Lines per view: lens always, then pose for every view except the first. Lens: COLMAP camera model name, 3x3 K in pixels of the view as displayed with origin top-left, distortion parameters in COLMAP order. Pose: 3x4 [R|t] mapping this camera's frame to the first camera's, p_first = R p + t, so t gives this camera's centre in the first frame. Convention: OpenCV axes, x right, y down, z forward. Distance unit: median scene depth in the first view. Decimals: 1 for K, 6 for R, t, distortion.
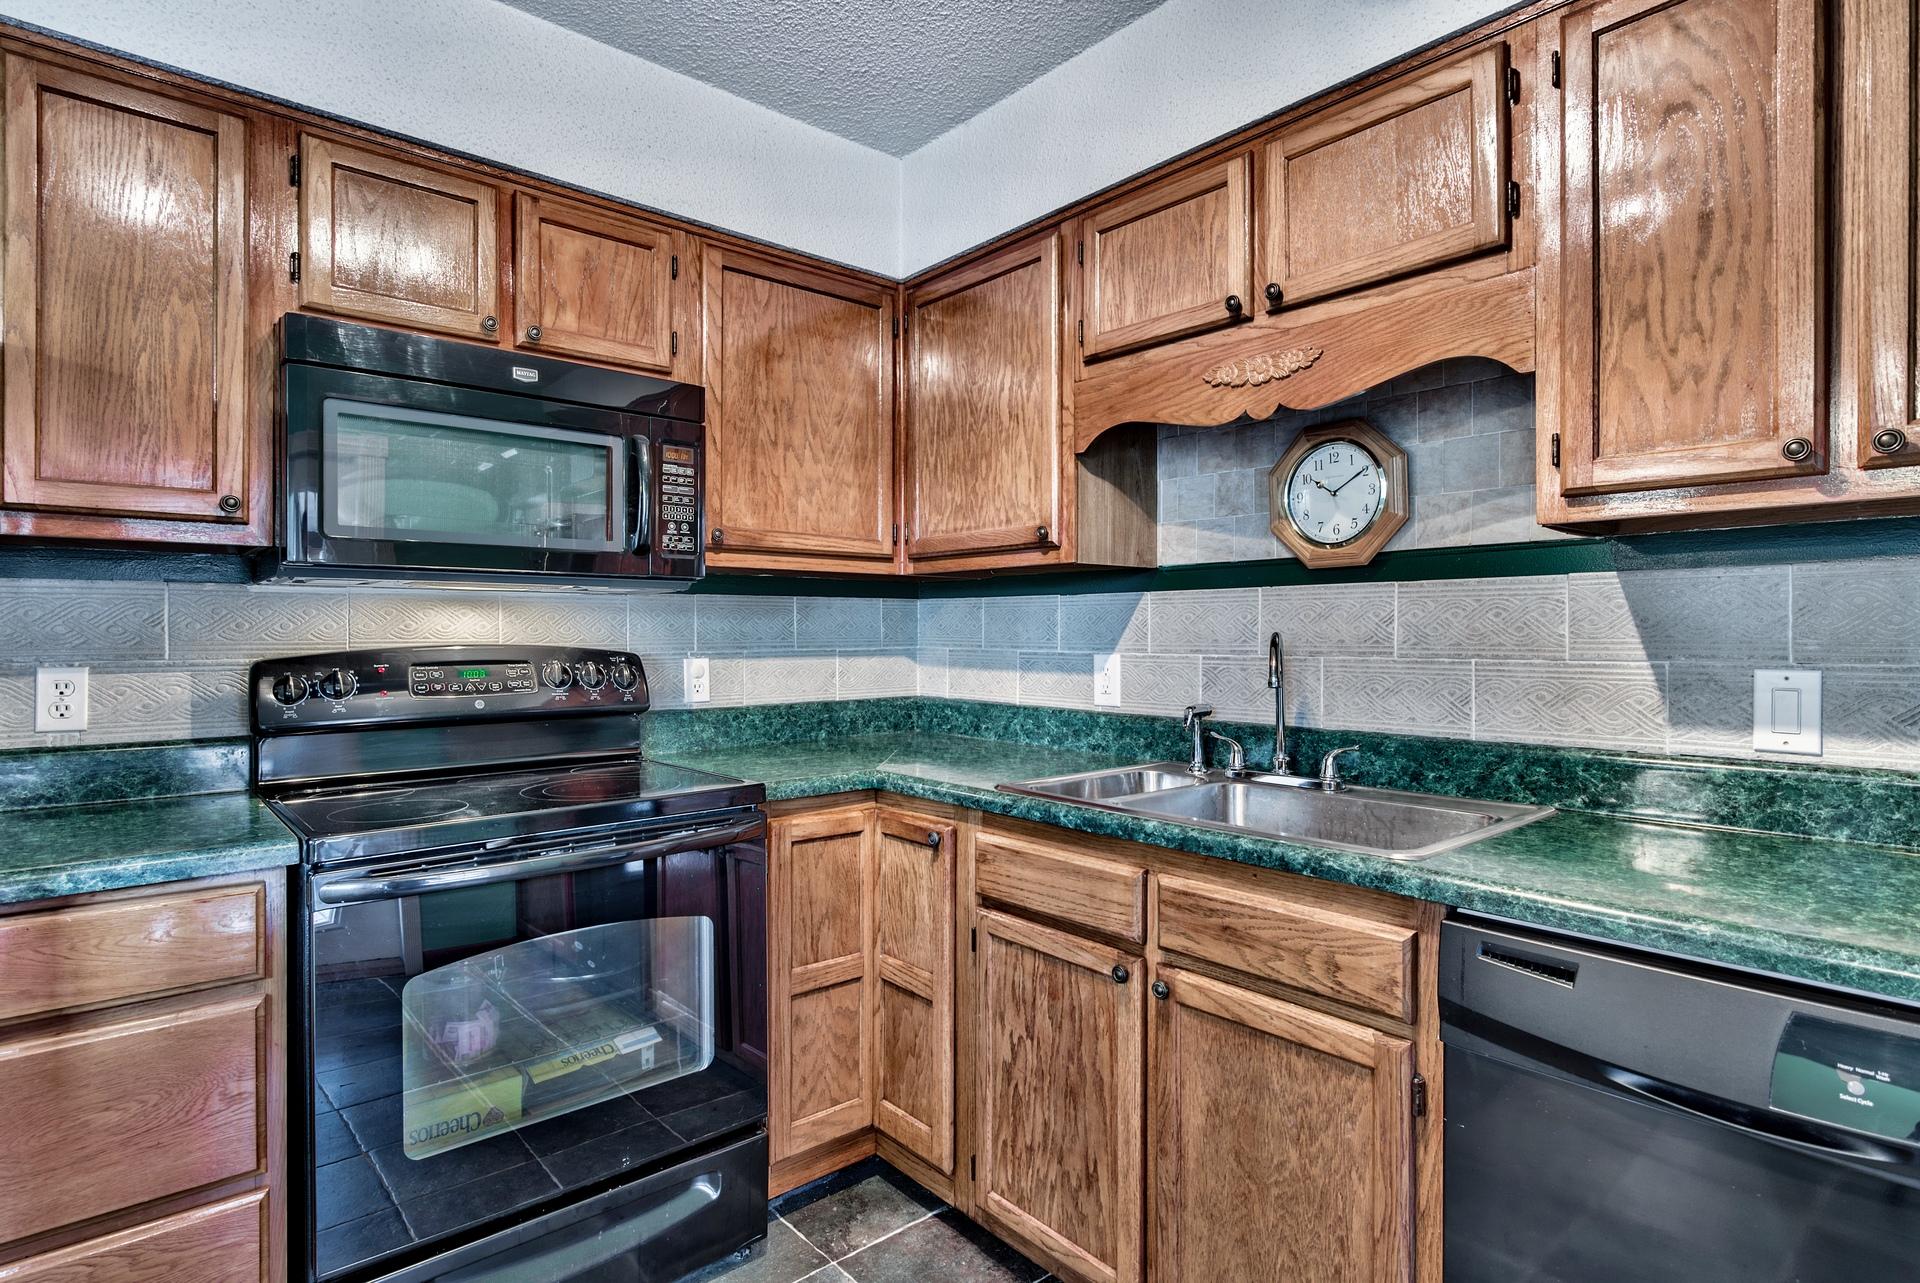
lens RADIAL K [[985.1, 0, 959.8], [0, 985.1, 613.1], [0, 0, 1]] dist [-0.001093, -0.000013]
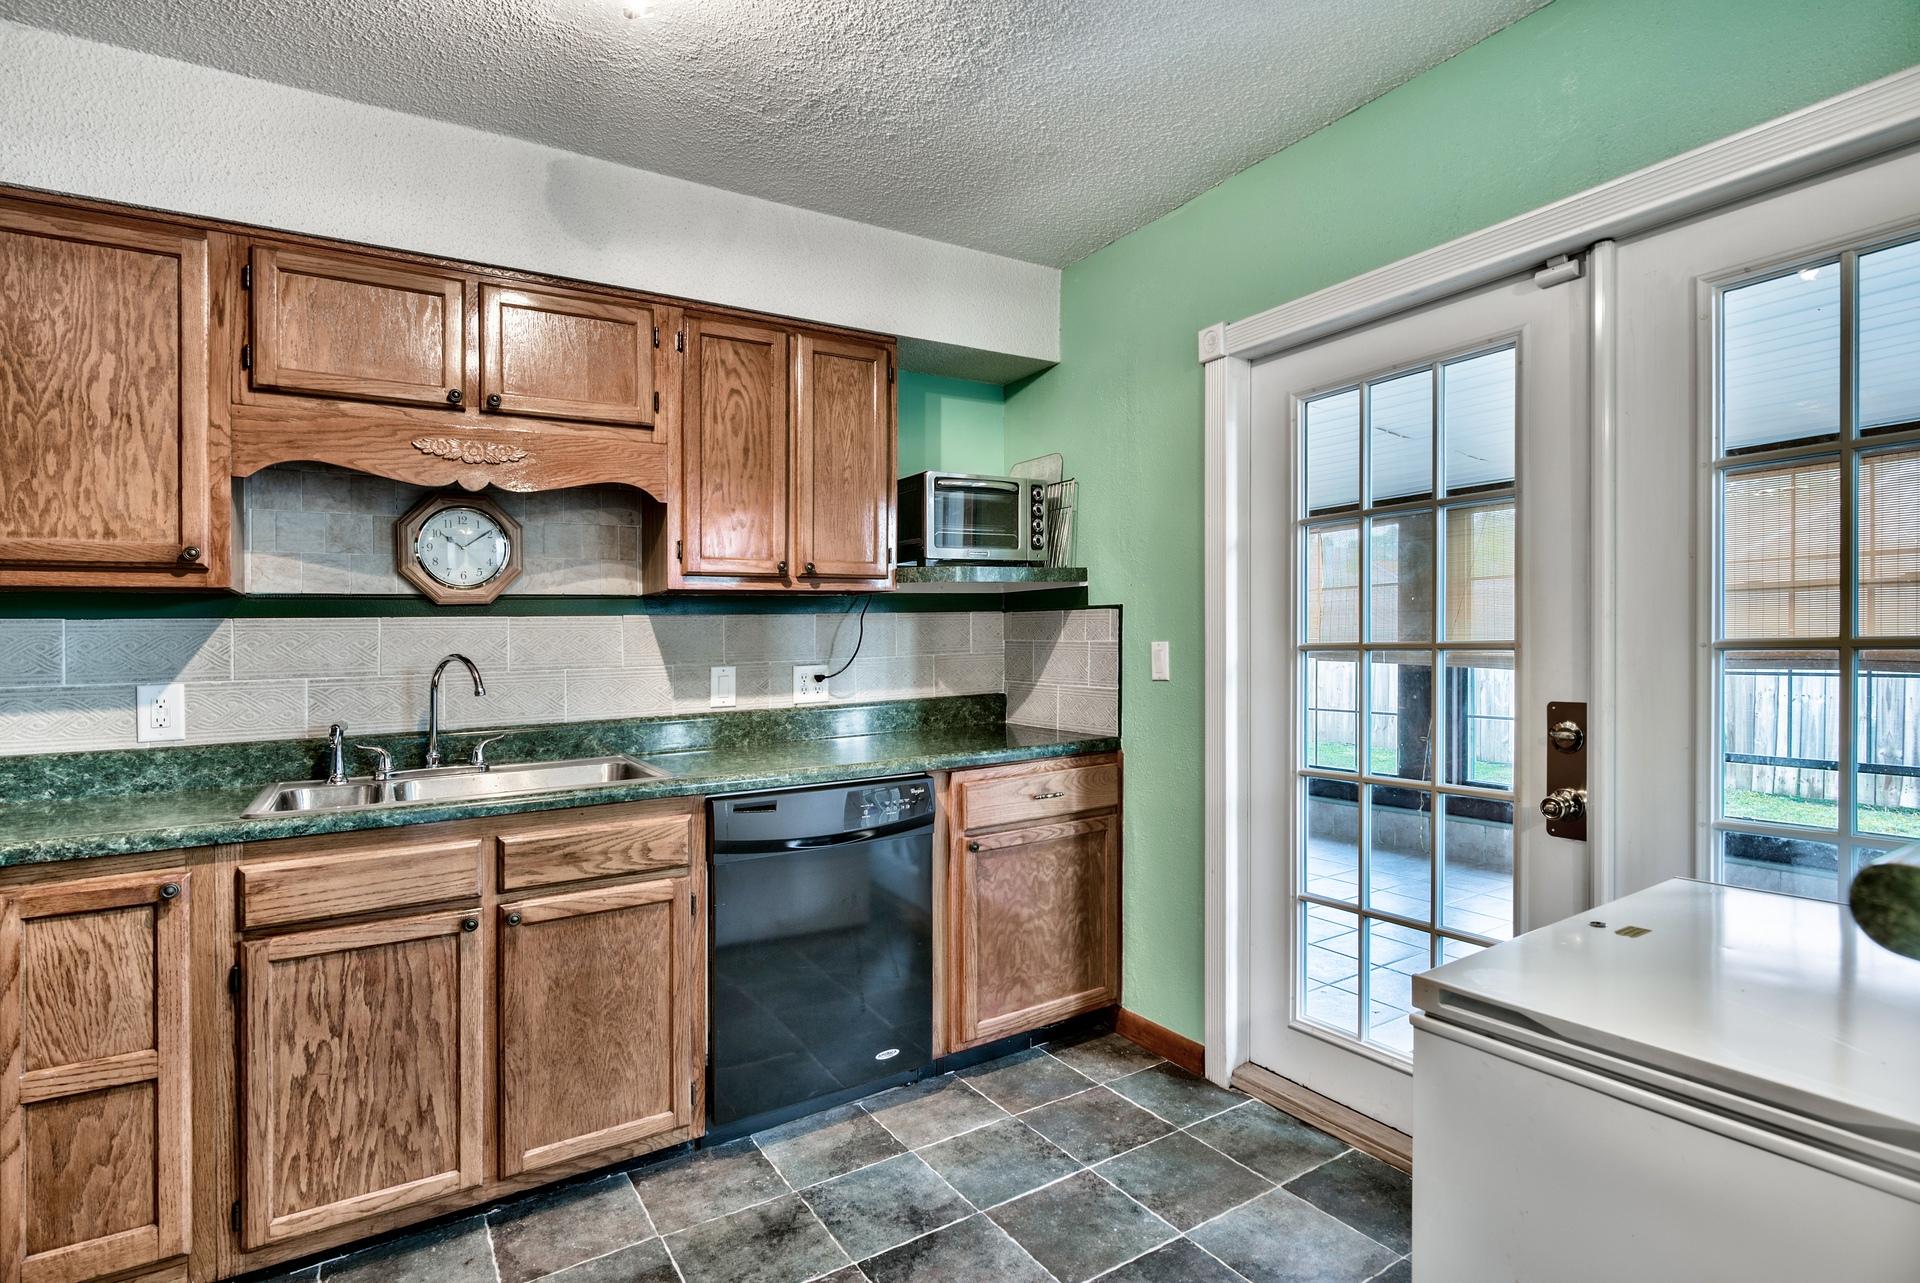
lens RADIAL K [[955.6, 0, 960.0], [0, 955.6, 641.5], [0, 0, 1]] dist [-0.000103, -0.000043]
pose [[0.153968, -0.002763, 0.988072, -0.831972], [0.003717, 0.999991, 0.002217, 0.002726], [-0.988069, 0.003332, 0.153977, 0.166231]]
